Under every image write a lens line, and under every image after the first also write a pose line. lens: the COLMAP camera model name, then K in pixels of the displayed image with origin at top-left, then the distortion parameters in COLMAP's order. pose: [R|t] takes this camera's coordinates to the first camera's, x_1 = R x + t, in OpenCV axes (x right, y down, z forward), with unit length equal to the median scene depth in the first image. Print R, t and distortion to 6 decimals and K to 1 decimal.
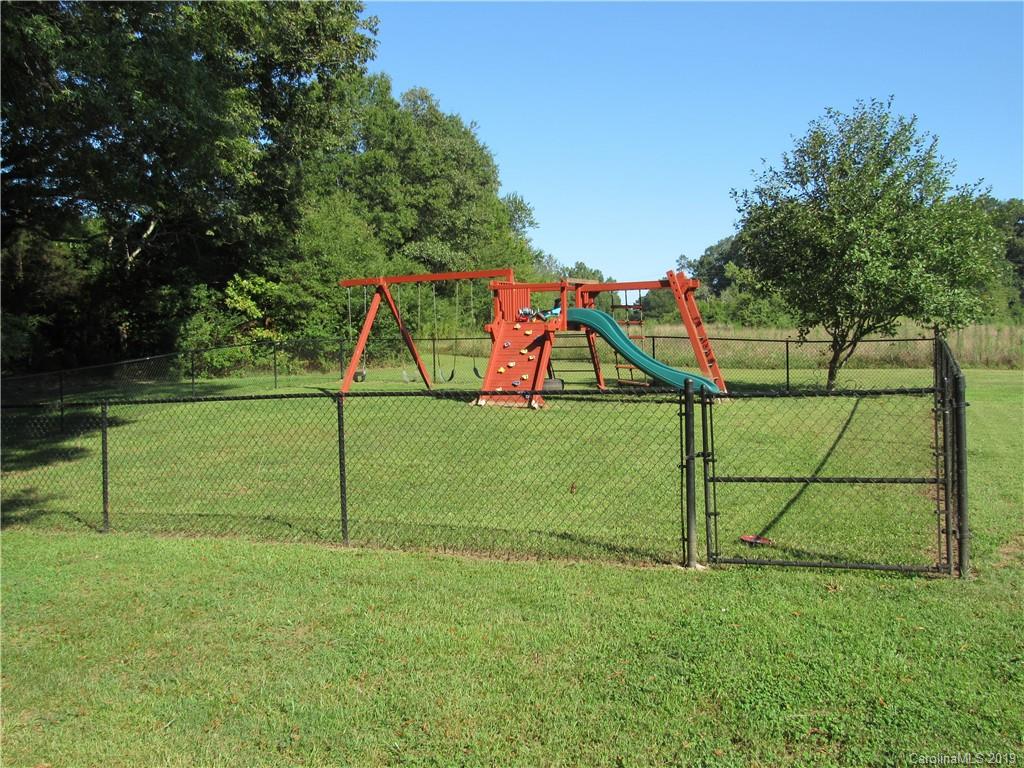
lens RADIAL K [[972.5, 0, 512.0], [0, 972.5, 384.0], [0, 0, 1]] dist [-0.065073, 0.000334]
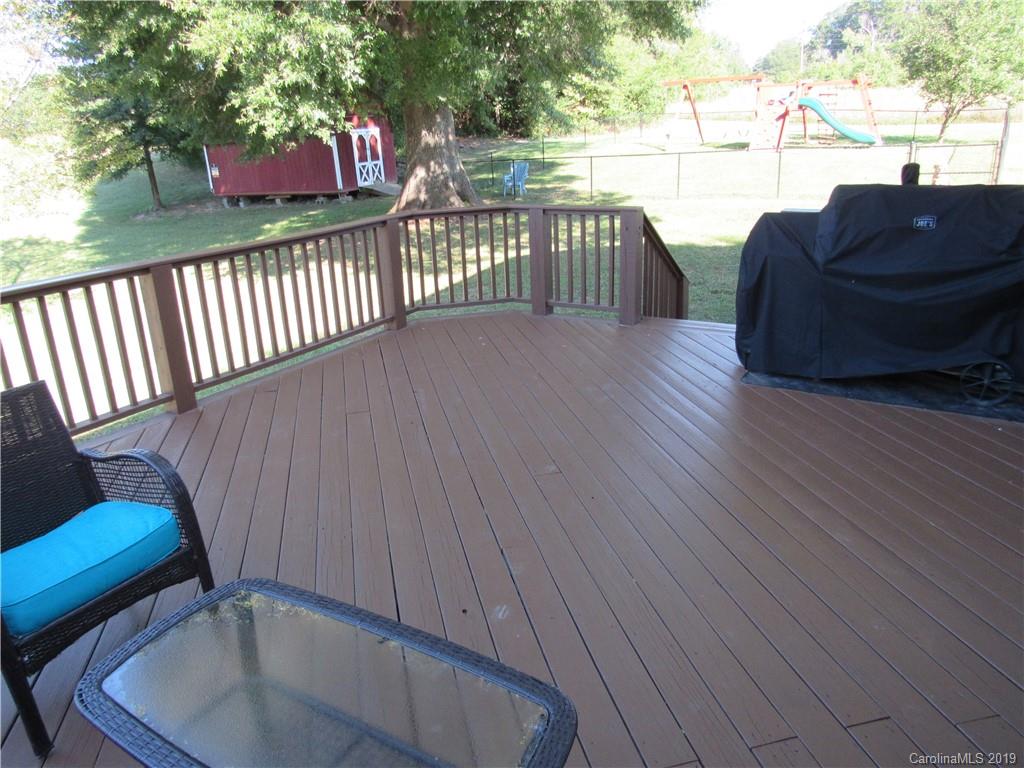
lens RADIAL K [[731.7, 0, 502.9], [0, 731.7, 386.0], [0, 0, 1]] dist [-0.039805, 0.021283]
pose [[0.984826, 0.030369, -0.170865, -0.232336], [0.027202, 0.945386, 0.324815, -0.017413], [0.171398, -0.324534, 0.930215, -0.554633]]
